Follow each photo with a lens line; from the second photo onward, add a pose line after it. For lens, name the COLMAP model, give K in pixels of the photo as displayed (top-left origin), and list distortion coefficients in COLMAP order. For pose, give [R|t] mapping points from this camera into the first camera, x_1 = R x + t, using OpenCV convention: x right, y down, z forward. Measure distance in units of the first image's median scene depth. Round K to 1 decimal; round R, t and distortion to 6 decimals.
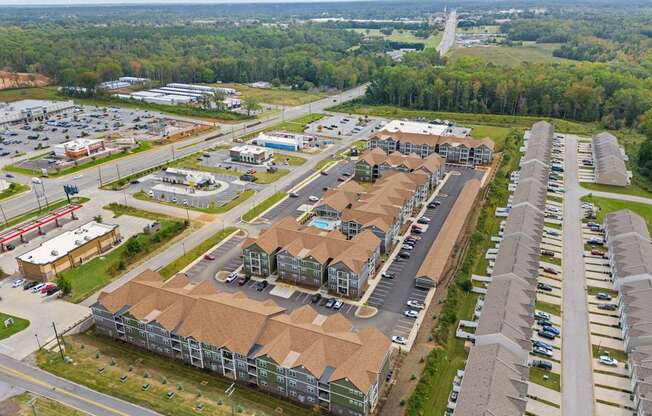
lens RADIAL K [[480.8, 0, 324.5], [0, 480.8, 207.5], [0, 0, 1]] dist [0.064666, -0.059827]
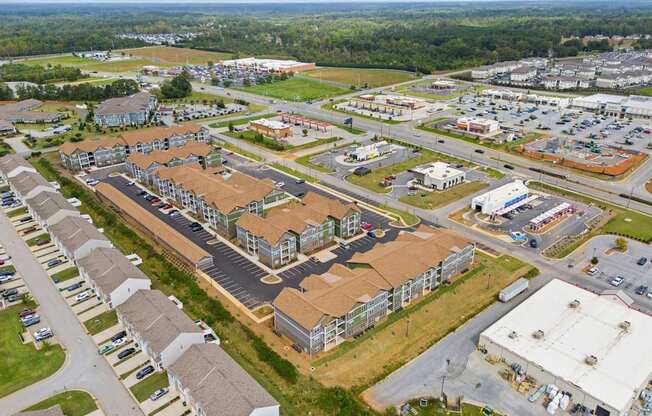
lens RADIAL K [[480.8, 0, 324.5], [0, 480.8, 207.5], [0, 0, 1]] dist [0.064666, -0.059827]
pose [[-0.399325, 0.375721, -0.836285, 0.759539], [-0.351263, 0.779863, 0.518100, -0.507969], [0.846849, 0.500647, -0.179442, 1.185815]]
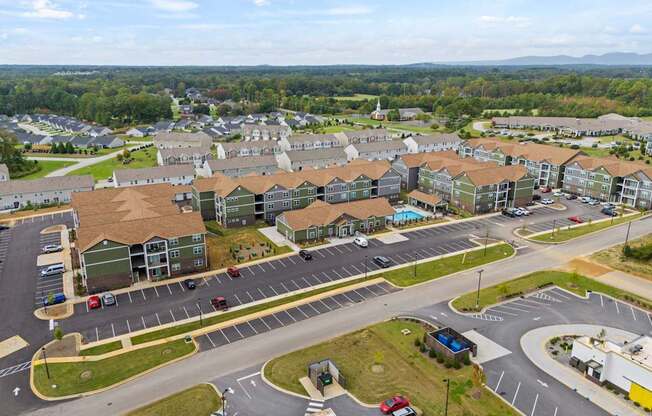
lens RADIAL K [[480.8, 0, 324.5], [0, 480.8, 207.5], [0, 0, 1]] dist [0.064666, -0.059827]
pose [[-0.800521, -0.154119, 0.579149, -0.264051], [0.247953, 0.794606, 0.554184, -0.318639], [-0.545606, 0.587238, -0.597885, 1.202453]]
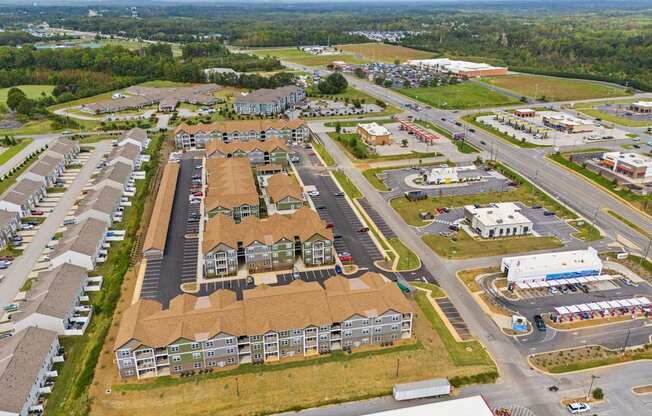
lens RADIAL K [[480.8, 0, 324.5], [0, 480.8, 207.5], [0, 0, 1]] dist [0.064666, -0.059827]
pose [[-0.798365, 0.252706, -0.546583, 0.461270], [-0.224404, 0.717448, 0.659478, -0.595126], [0.558799, 0.649160, -0.516077, 1.407659]]
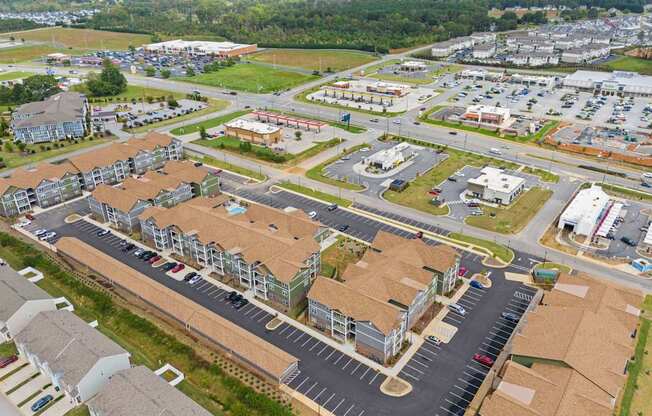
lens RADIAL K [[480.8, 0, 324.5], [0, 480.8, 207.5], [0, 0, 1]] dist [0.064666, -0.059827]
pose [[-0.209803, 0.441919, -0.872175, 0.611502], [-0.374595, 0.787635, 0.489193, -0.393893], [0.903140, 0.429347, 0.000292, 0.929237]]
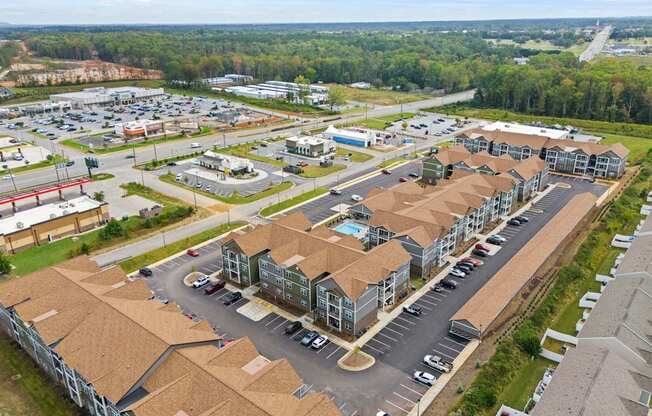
lens RADIAL K [[480.8, 0, 324.5], [0, 480.8, 207.5], [0, 0, 1]] dist [0.064666, -0.059827]
pose [[0.965605, 0.096197, -0.241565, 0.107342], [-0.104566, 0.994274, -0.022033, 0.017803], [0.238063, 0.046534, 0.970134, 0.206699]]
